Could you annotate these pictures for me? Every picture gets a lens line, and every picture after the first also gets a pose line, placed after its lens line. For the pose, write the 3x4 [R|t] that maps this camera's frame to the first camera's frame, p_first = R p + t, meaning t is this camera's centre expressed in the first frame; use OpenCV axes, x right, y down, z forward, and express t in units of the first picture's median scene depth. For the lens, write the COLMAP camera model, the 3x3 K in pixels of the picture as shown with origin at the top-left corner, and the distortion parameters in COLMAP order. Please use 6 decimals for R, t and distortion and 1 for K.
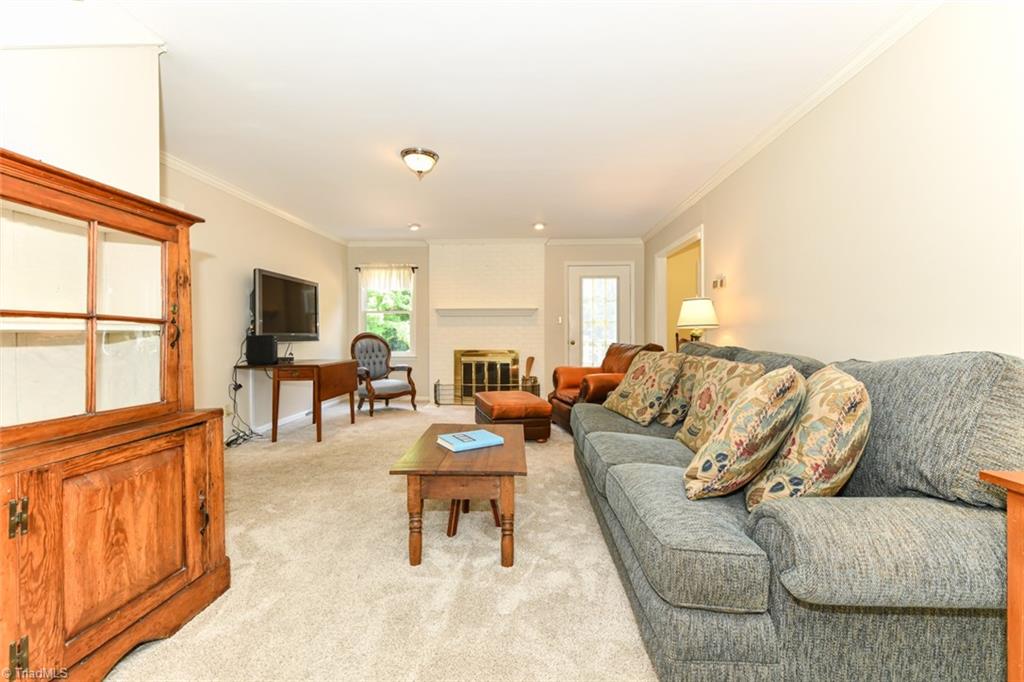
lens RADIAL K [[413.2, 0, 514.3], [0, 413.2, 330.5], [0, 0, 1]] dist [0.012857, -0.000089]
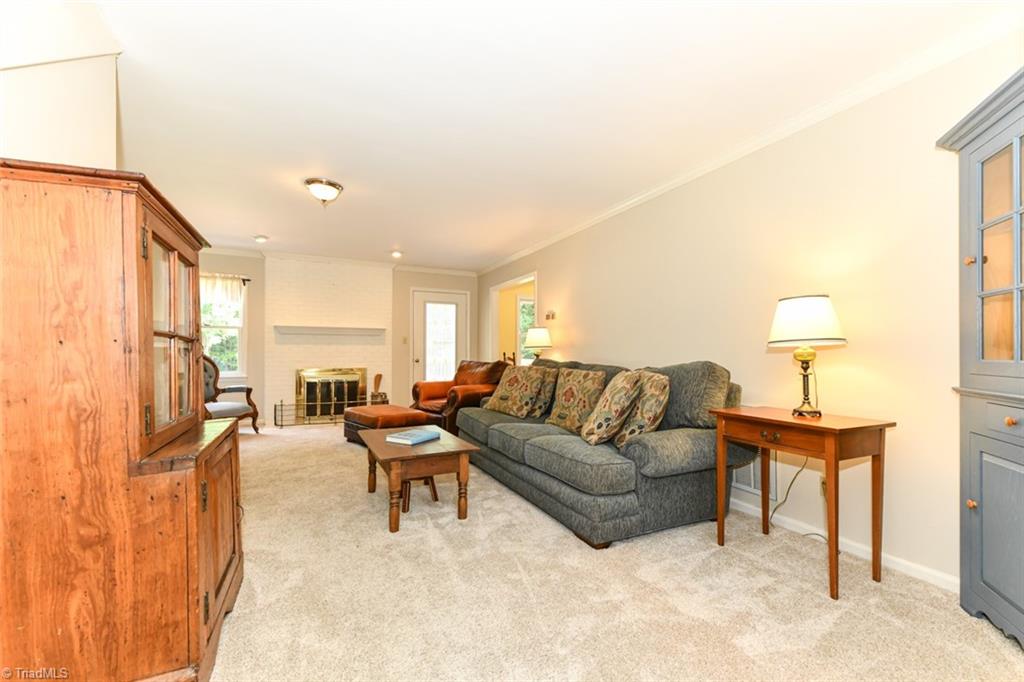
lens RADIAL K [[410.9, 0, 509.7], [0, 410.9, 349.7], [0, 0, 1]] dist [0.012112, 0.000003]
pose [[0.884290, 0.007699, 0.466874, -0.303471], [-0.007688, 0.999969, -0.001929, 0.000232], [-0.466874, -0.001883, 0.884322, -0.169381]]
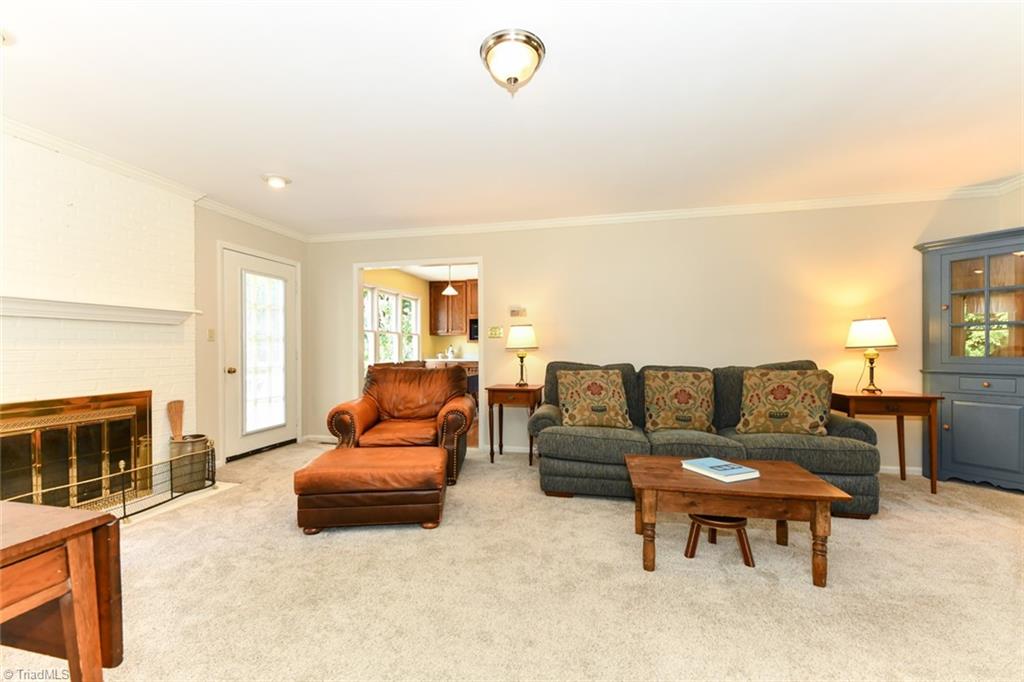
lens RADIAL K [[430.3, 0, 512.6], [0, 430.3, 346.8], [0, 0, 1]] dist [-0.001958, -0.000163]
pose [[0.197308, 0.002399, 0.980339, -0.838880], [-0.001428, 0.999997, -0.002160, -0.013104], [-0.980341, -0.000974, 0.197311, 0.880806]]
